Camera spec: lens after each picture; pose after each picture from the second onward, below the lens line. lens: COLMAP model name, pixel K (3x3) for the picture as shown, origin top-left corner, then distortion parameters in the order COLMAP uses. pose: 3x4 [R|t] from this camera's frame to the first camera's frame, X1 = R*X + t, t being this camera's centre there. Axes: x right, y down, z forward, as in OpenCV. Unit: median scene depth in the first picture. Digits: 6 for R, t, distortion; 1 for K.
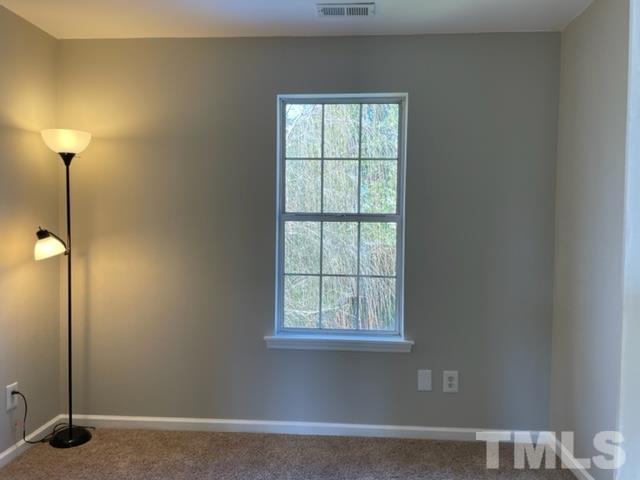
lens RADIAL K [[495.9, 0, 320.0], [0, 495.9, 240.0], [0, 0, 1]] dist [0.135566, -0.144905]
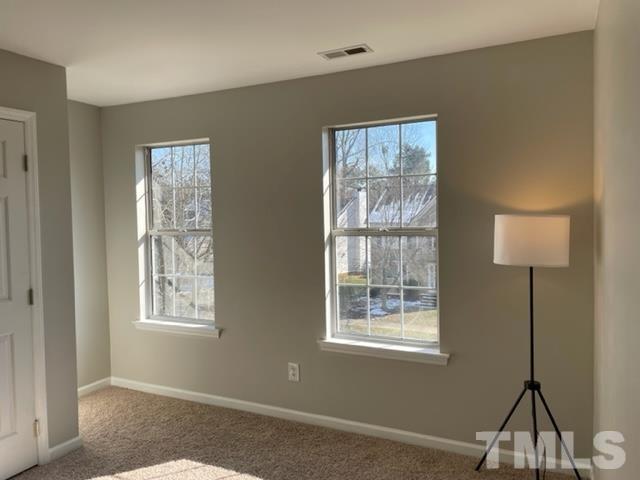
lens RADIAL K [[490.0, 0, 319.7], [0, 490.0, 227.1], [0, 0, 1]] dist [-0.007272, -0.000934]
pose [[0.925519, -0.013493, -0.378462, 0.364110], [-0.008110, 0.998430, -0.055429, 0.004549], [0.378615, 0.054370, 0.923956, -0.020553]]
